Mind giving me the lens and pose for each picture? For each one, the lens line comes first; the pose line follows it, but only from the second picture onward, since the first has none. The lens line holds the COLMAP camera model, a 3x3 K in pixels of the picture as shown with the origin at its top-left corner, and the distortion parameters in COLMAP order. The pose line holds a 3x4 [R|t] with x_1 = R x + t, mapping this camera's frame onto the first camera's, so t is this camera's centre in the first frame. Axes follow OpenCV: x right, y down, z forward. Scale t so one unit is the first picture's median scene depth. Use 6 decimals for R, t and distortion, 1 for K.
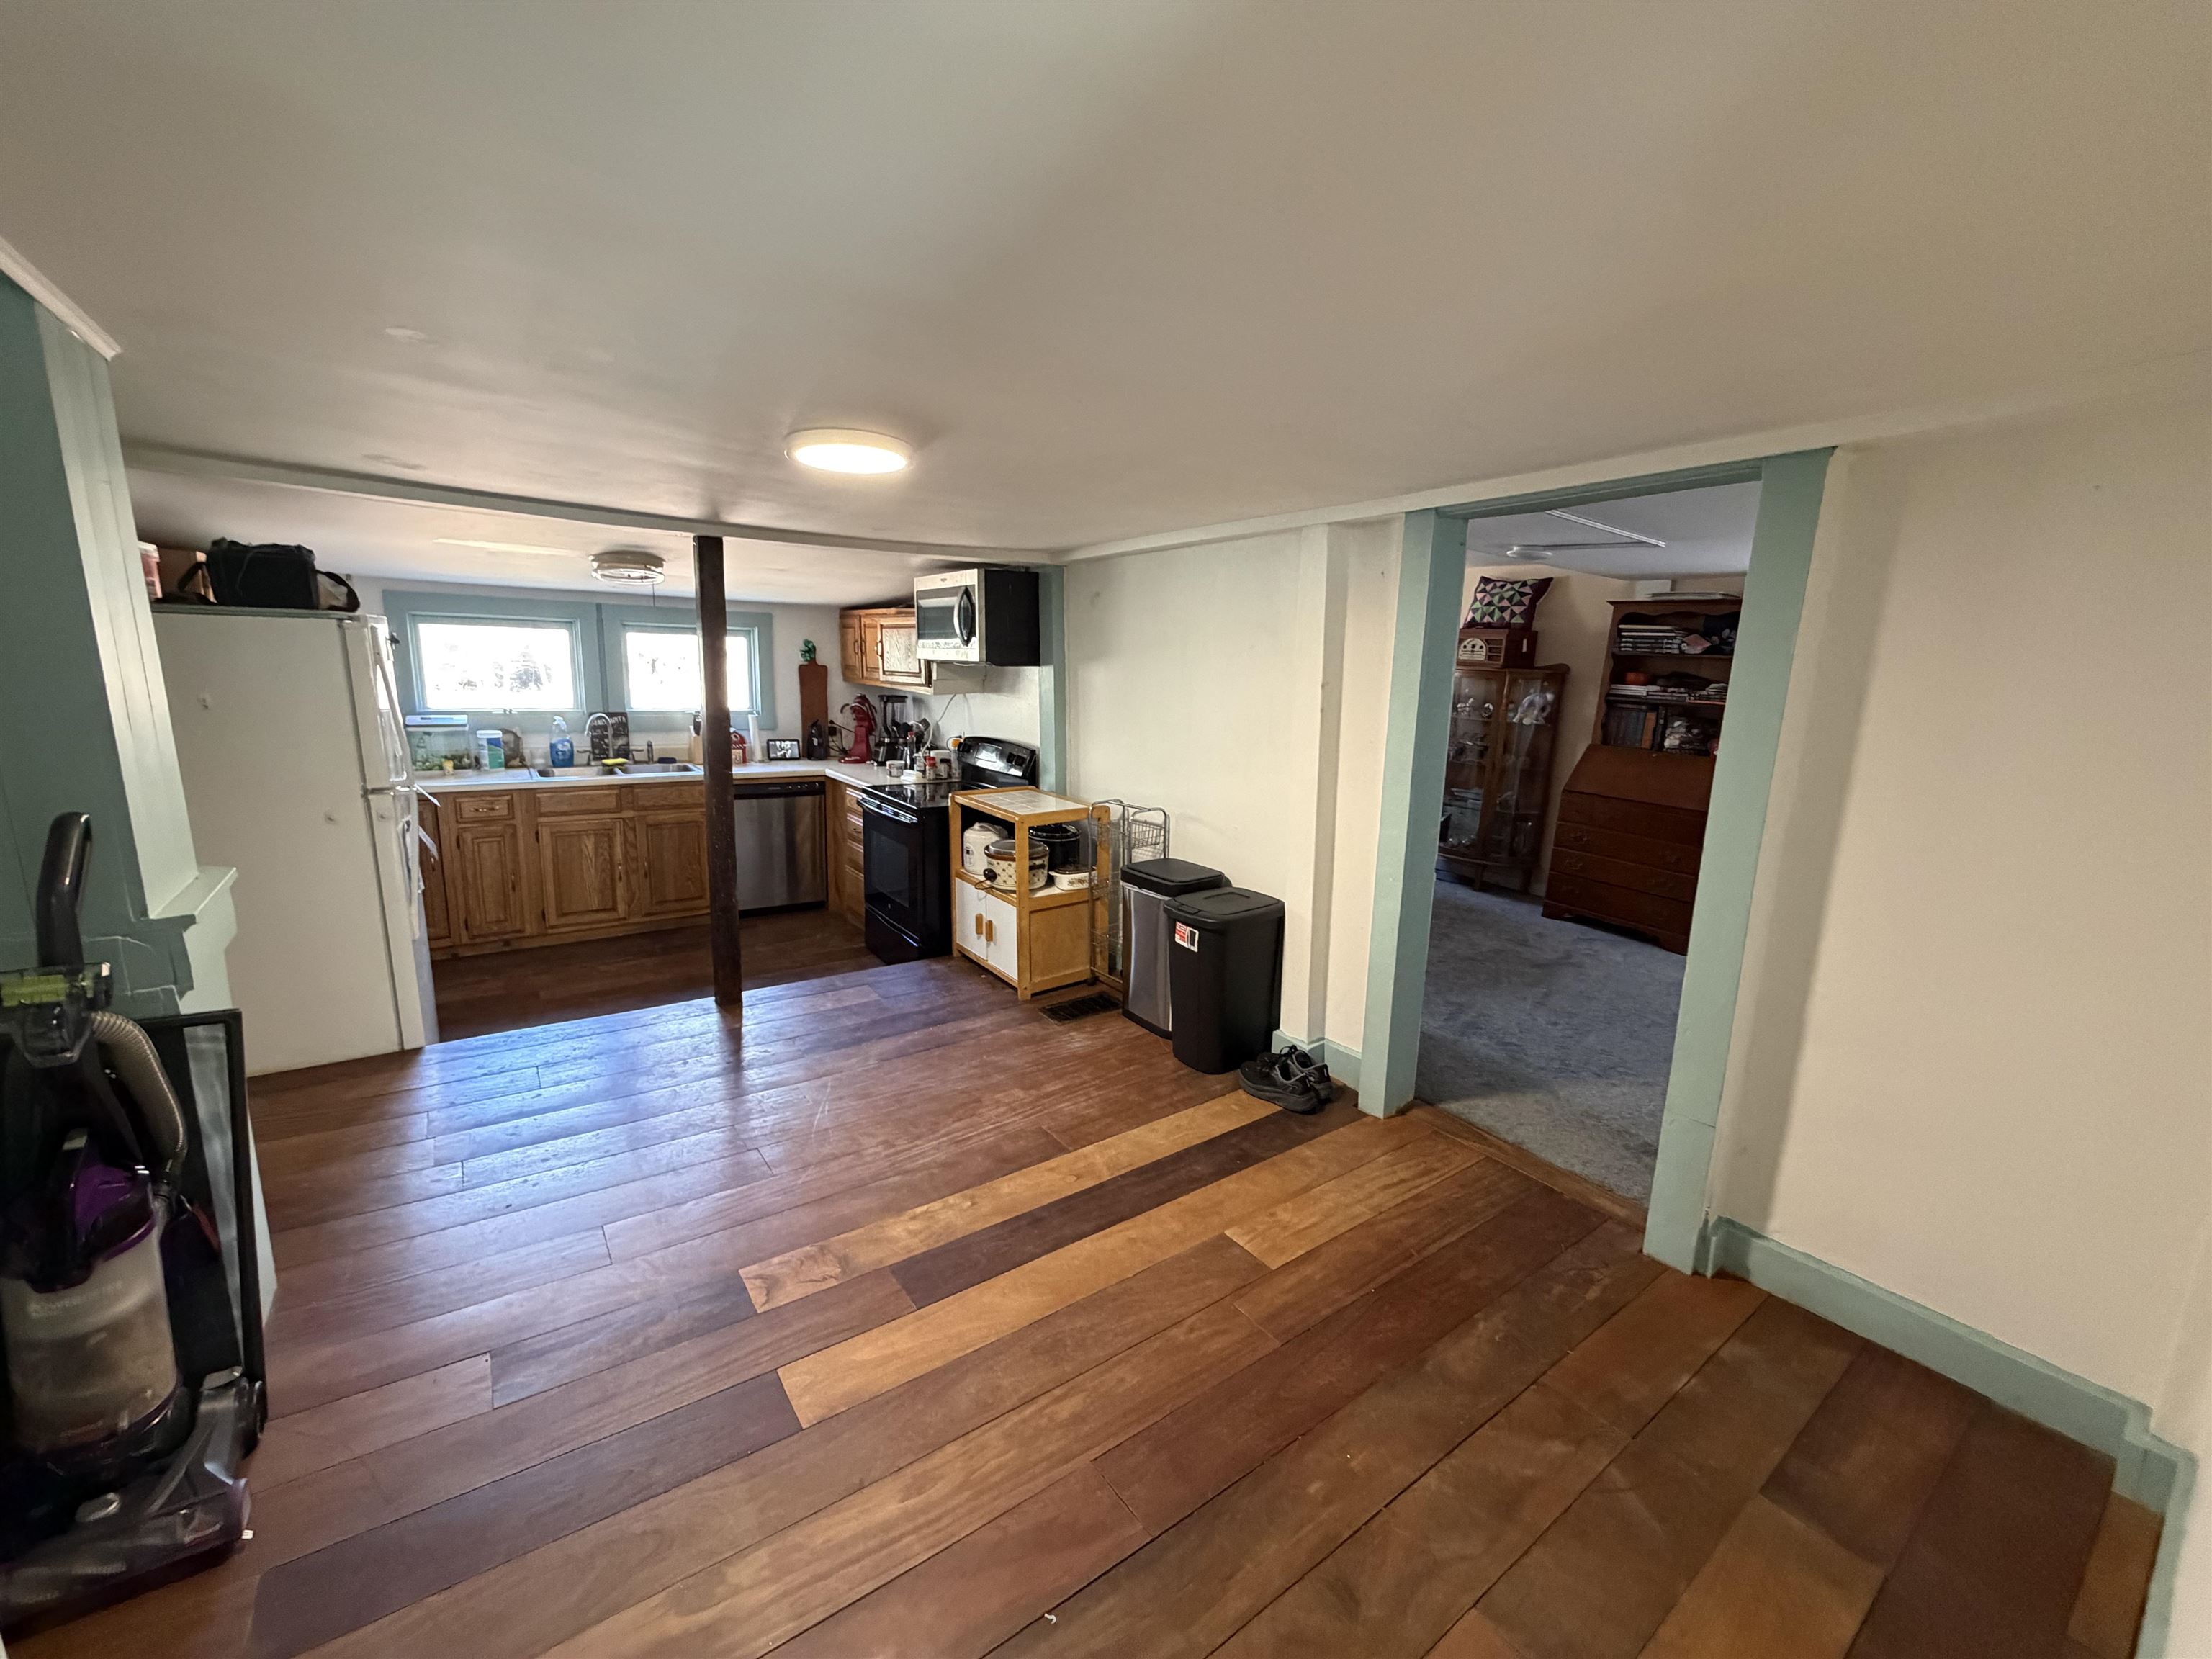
lens RADIAL K [[887.5, 0, 1098.4], [0, 887.5, 831.1], [0, 0, 1]] dist [-0.001917, 0.001326]
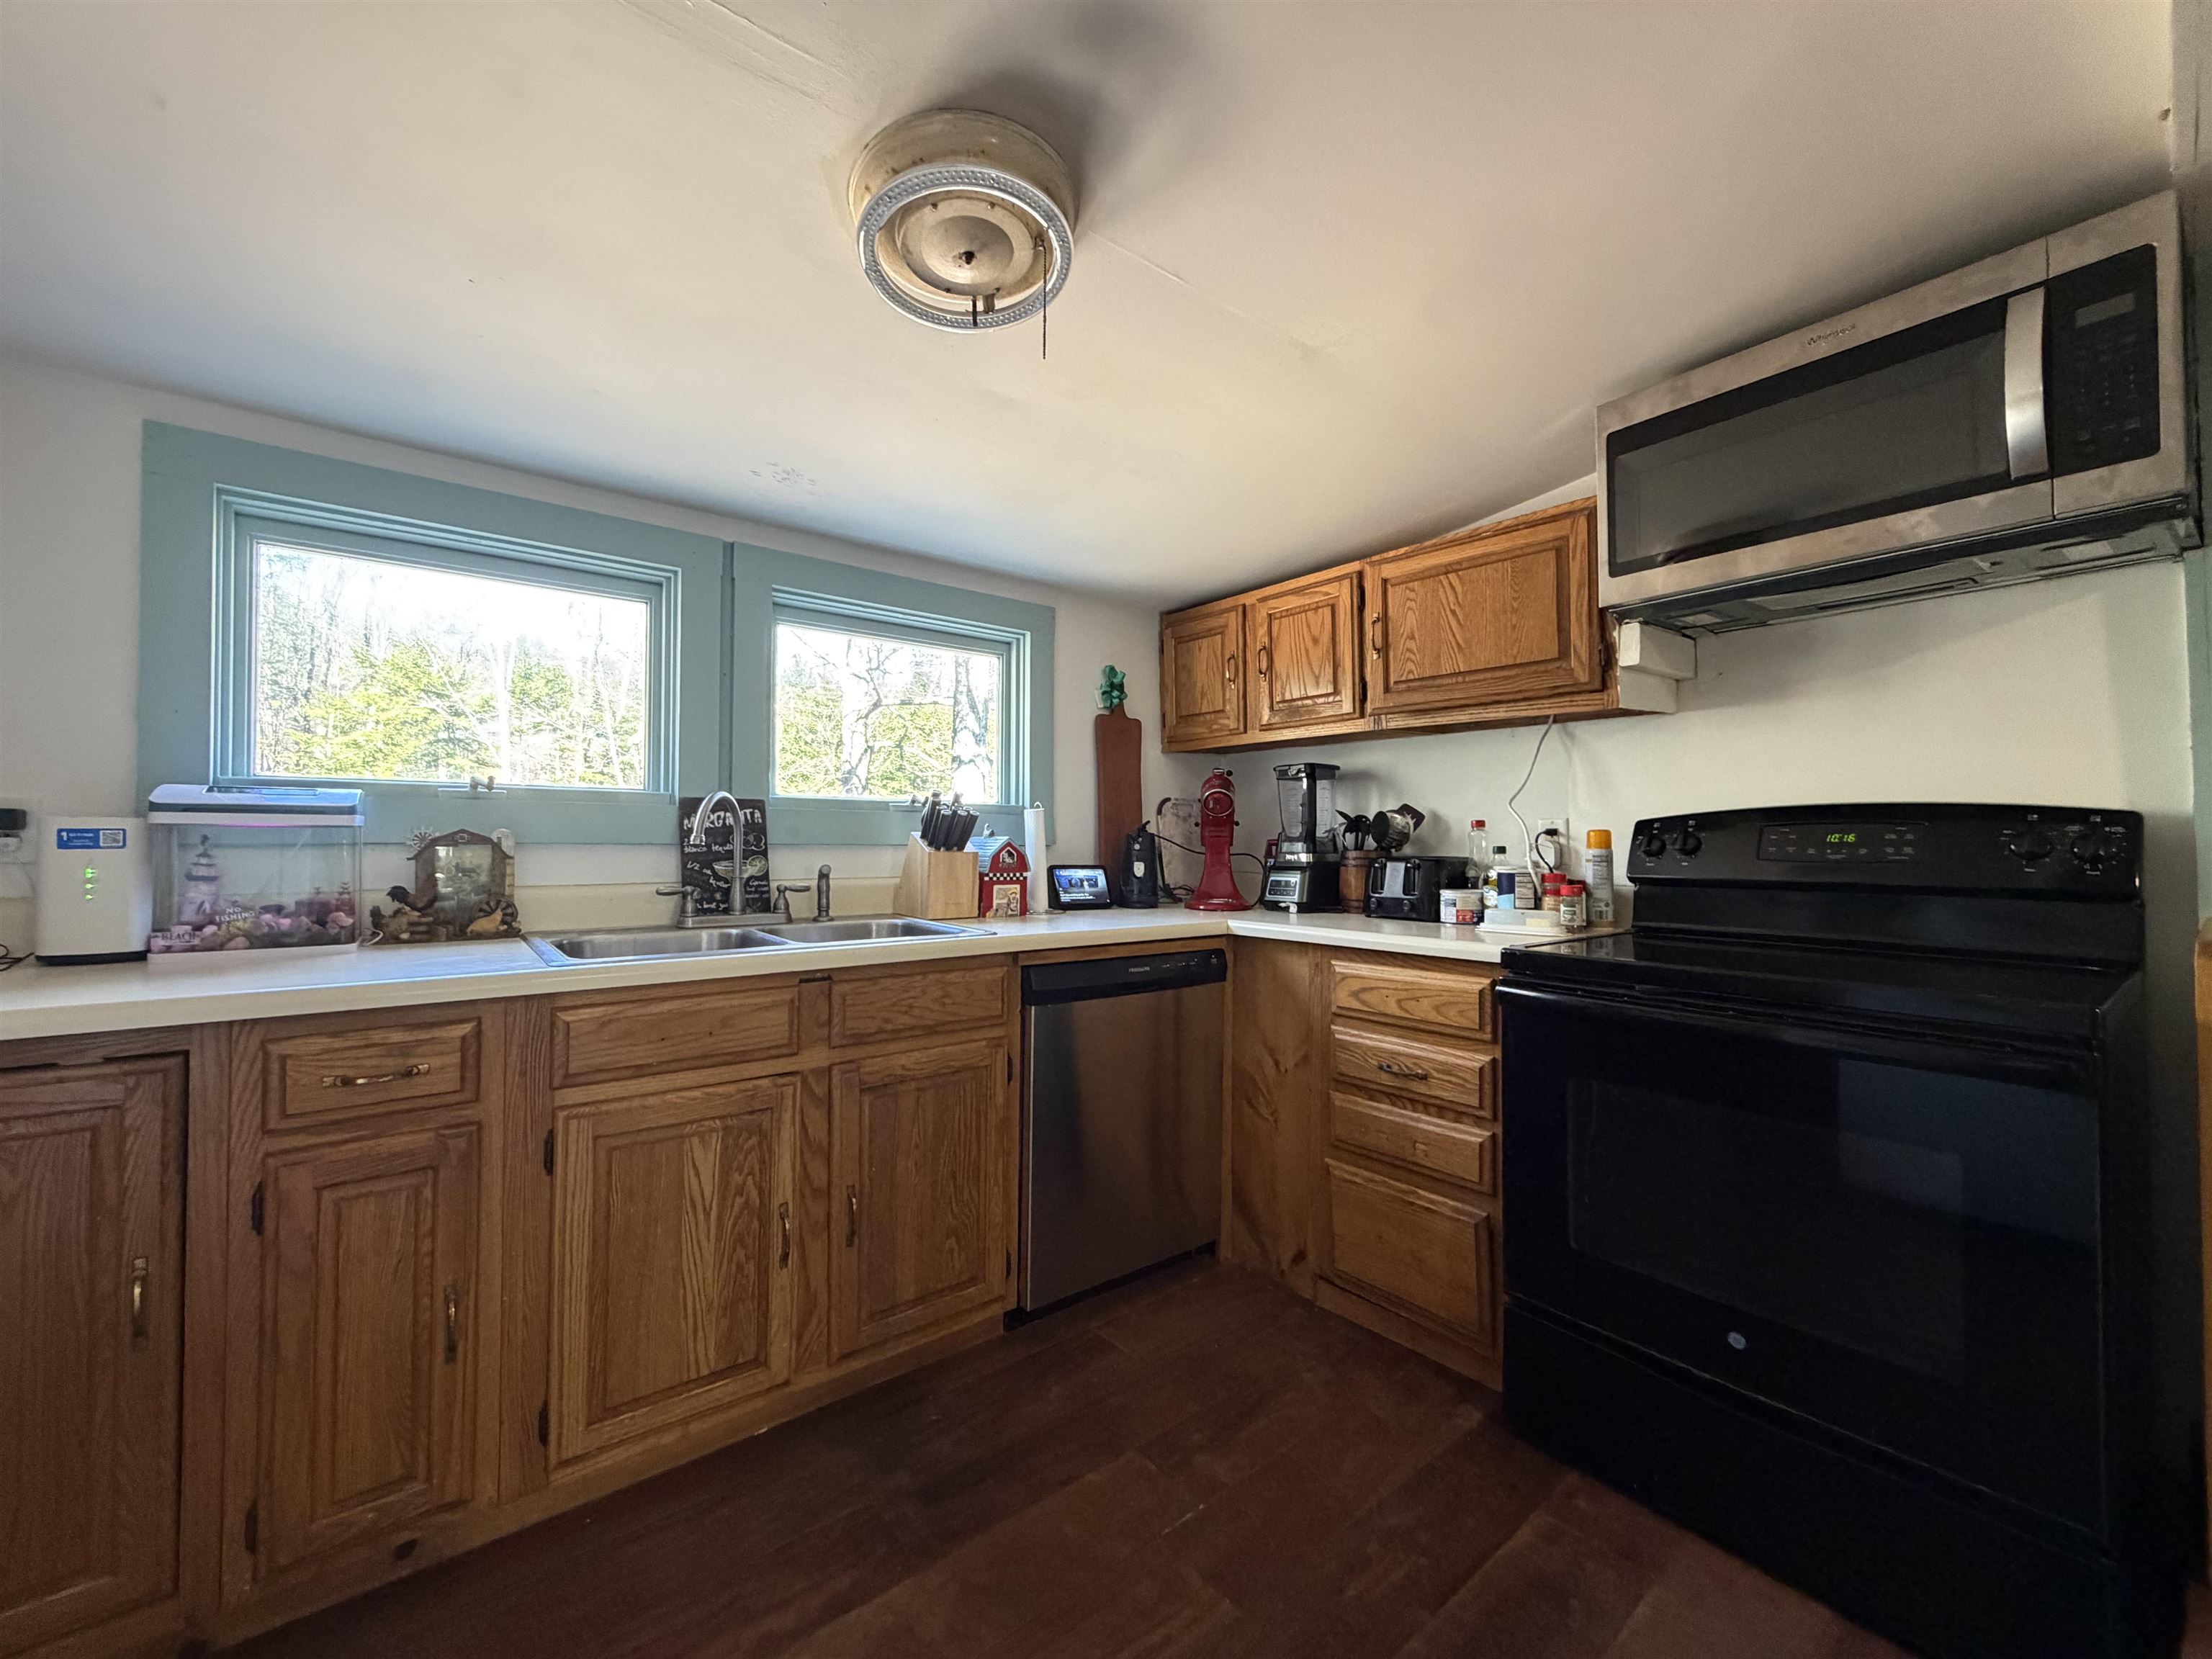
lens RADIAL K [[887.5, 0, 1098.7], [0, 887.5, 828.1], [0, 0, 1]] dist [-0.001917, 0.001326]
pose [[0.998147, -0.029095, 0.053447, -0.428406], [0.039314, 0.978716, -0.201417, -0.032570], [-0.046449, 0.203145, 0.978046, 0.628309]]
